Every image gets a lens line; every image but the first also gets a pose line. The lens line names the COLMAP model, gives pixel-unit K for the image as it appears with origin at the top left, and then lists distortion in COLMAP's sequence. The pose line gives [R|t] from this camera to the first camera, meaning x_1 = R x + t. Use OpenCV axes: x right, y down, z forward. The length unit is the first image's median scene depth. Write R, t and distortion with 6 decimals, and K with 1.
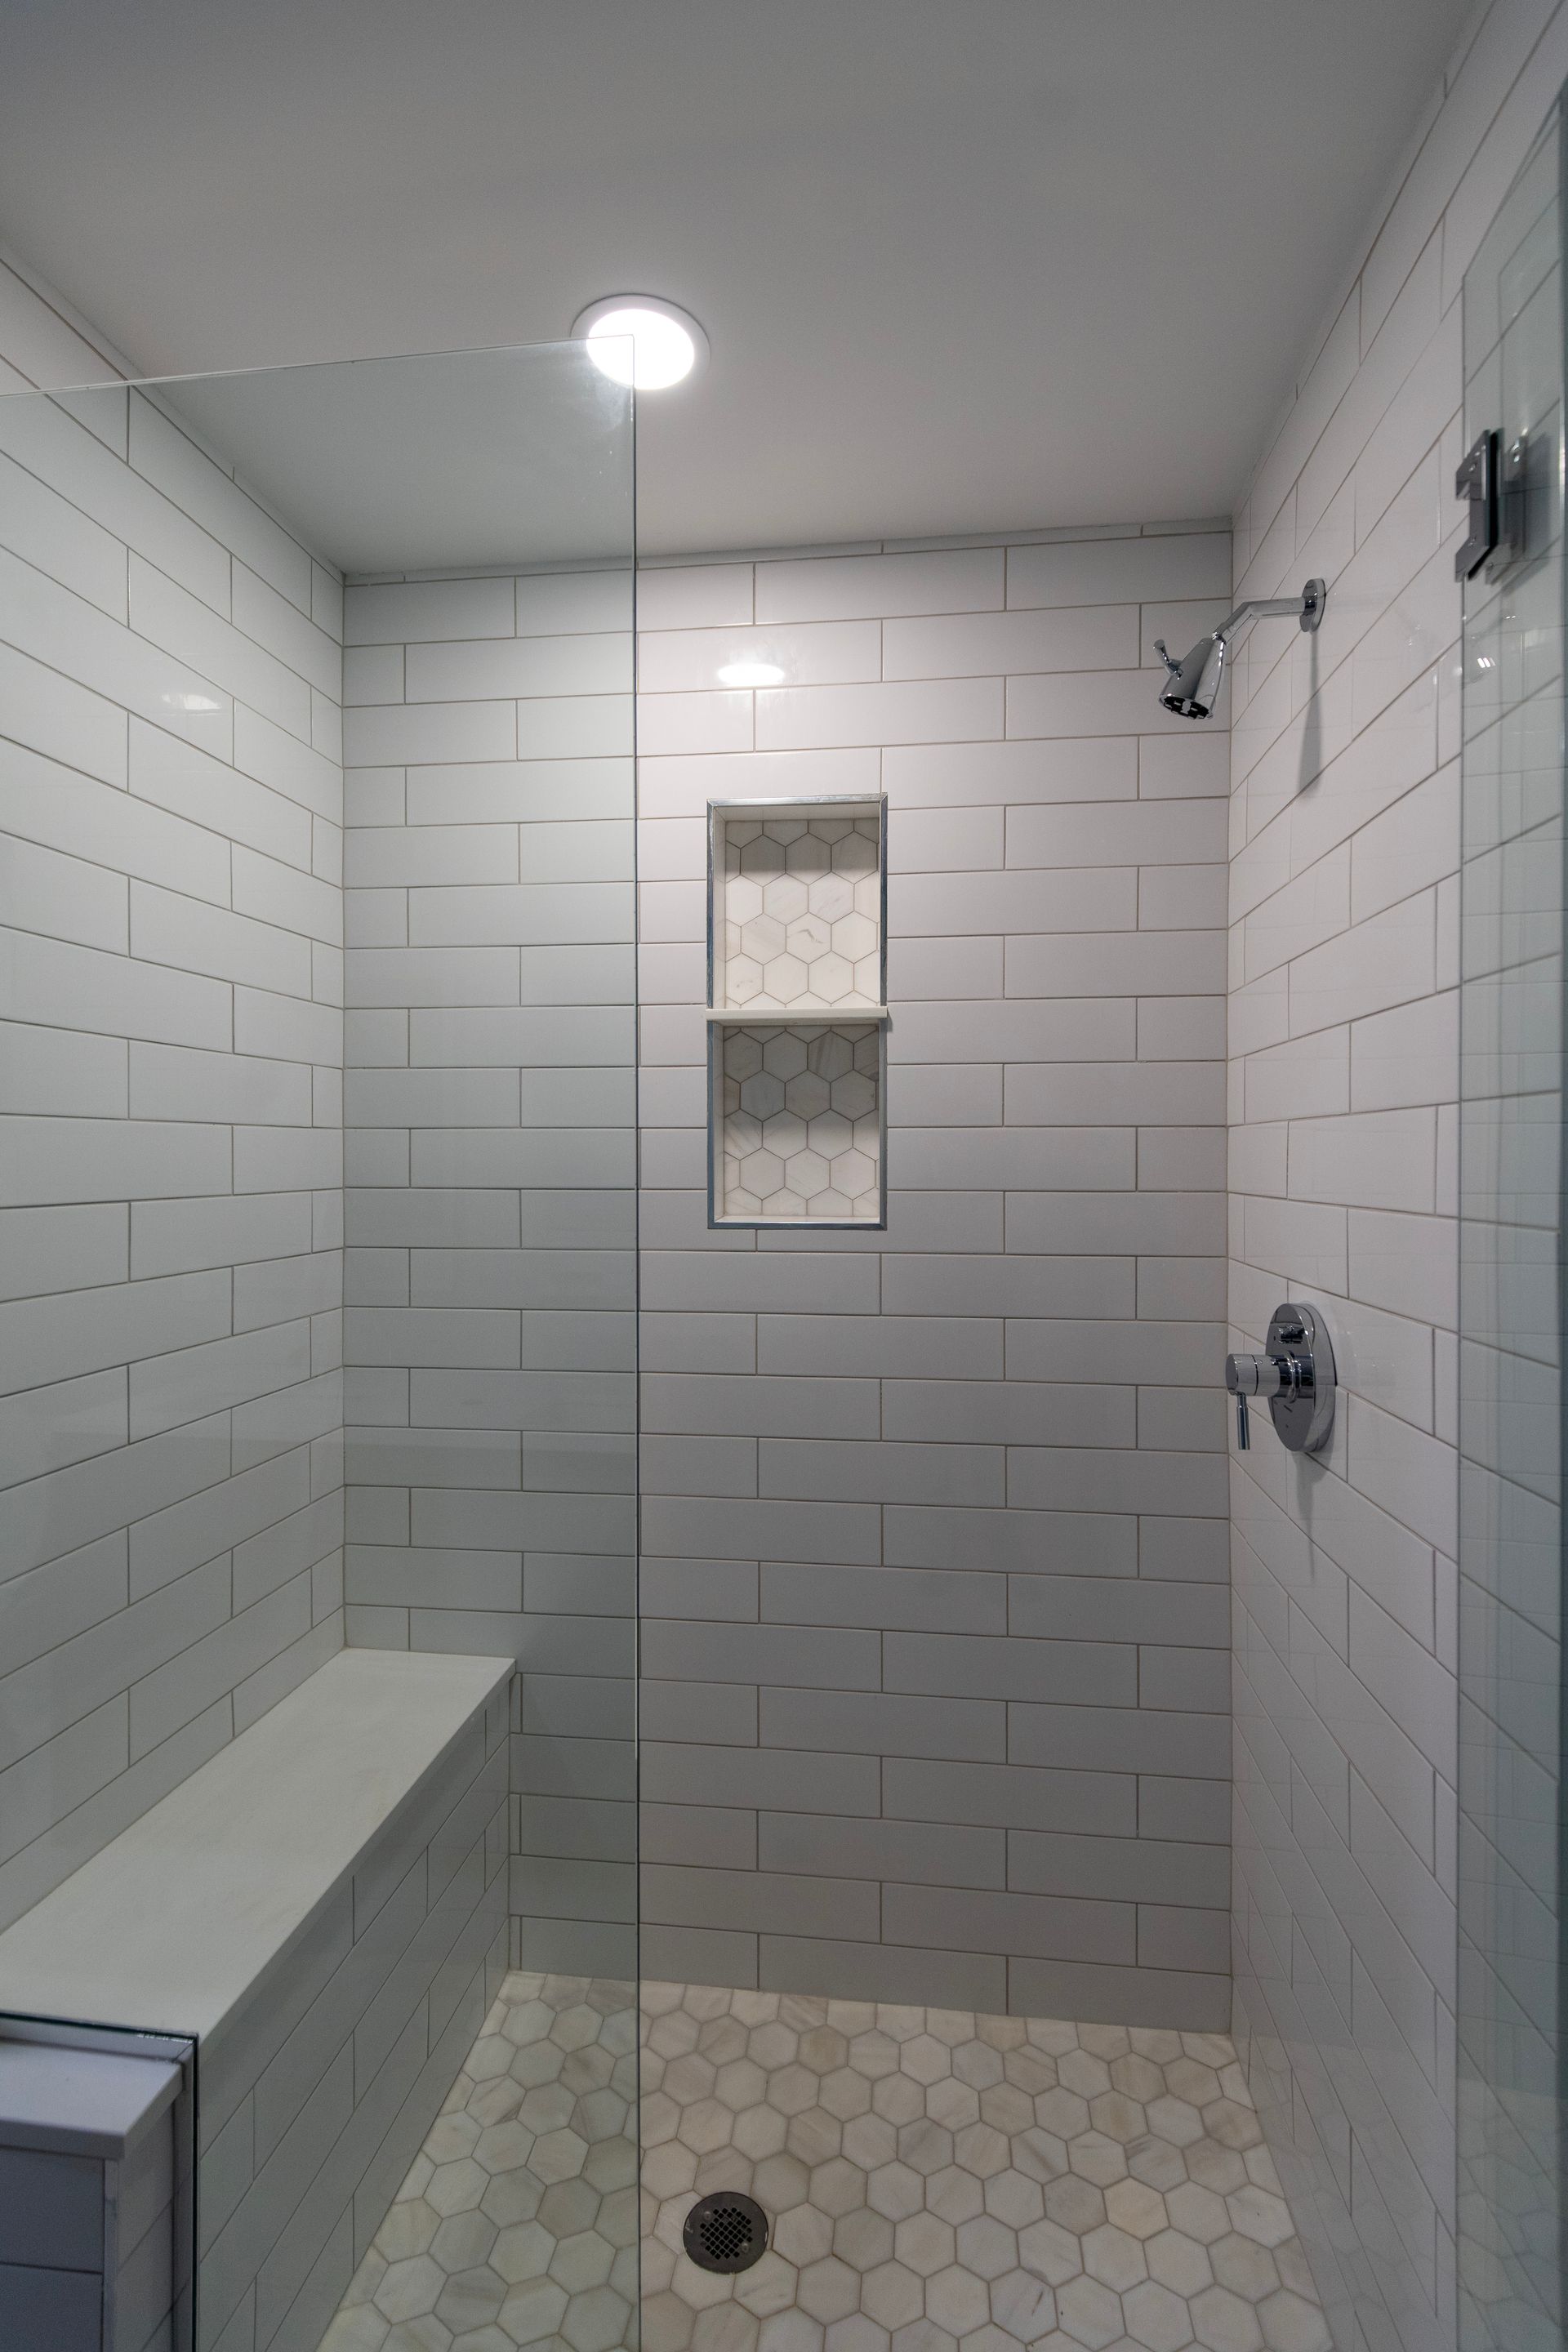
lens RADIAL K [[1067.0, 0, 792.6], [0, 1067.0, 1166.5], [0, 0, 1]] dist [0.021666, -0.013901]
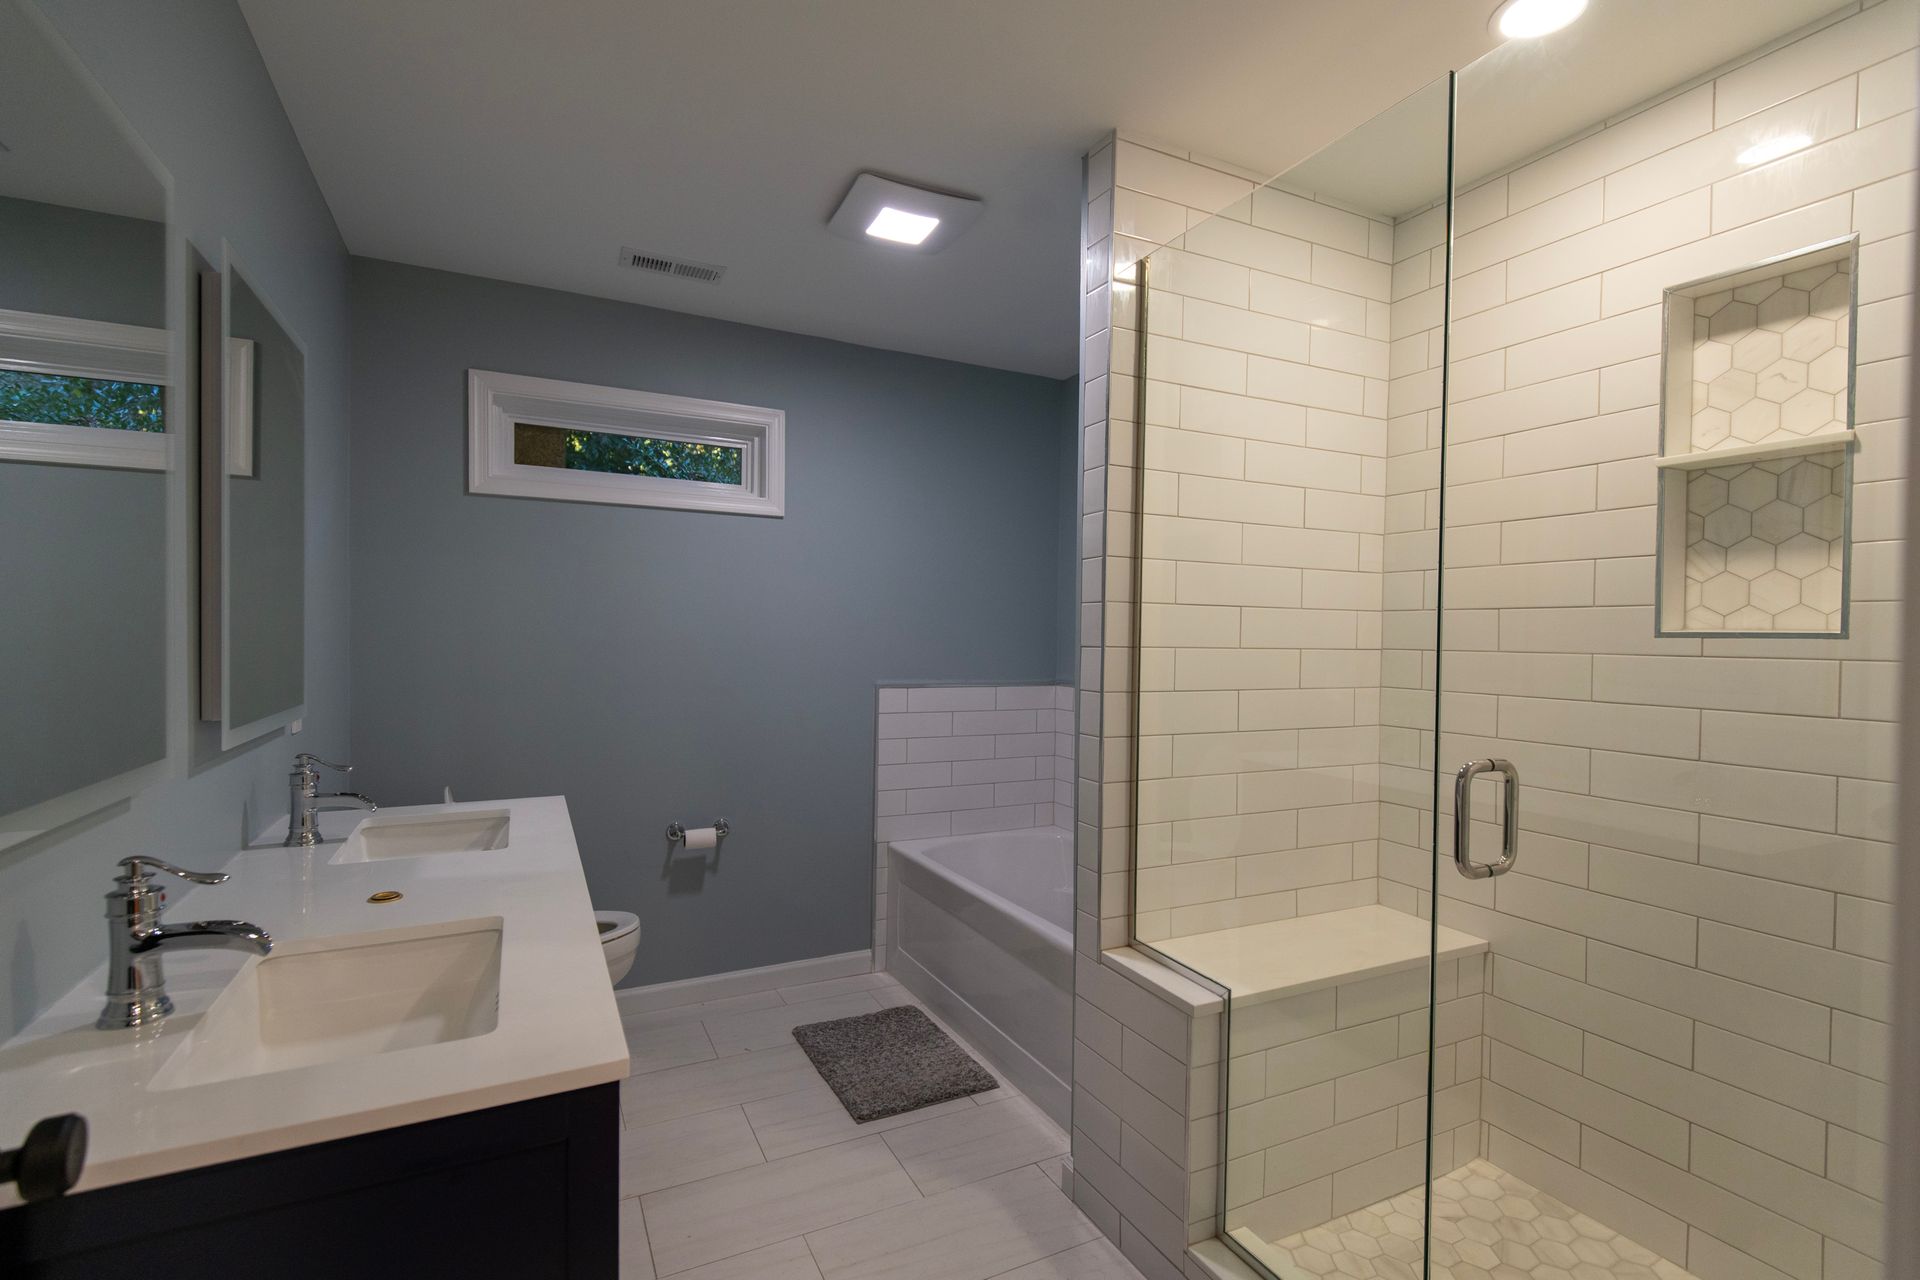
lens RADIAL K [[871.0, 0, 976.8], [0, 871.0, 642.3], [0, 0, 1]] dist [0.021666, -0.013901]
pose [[0.556485, 0.014447, -0.830732, 0.320902], [-0.021734, 0.999760, 0.002827, 0.076894], [0.830573, 0.016482, 0.556666, -0.208948]]
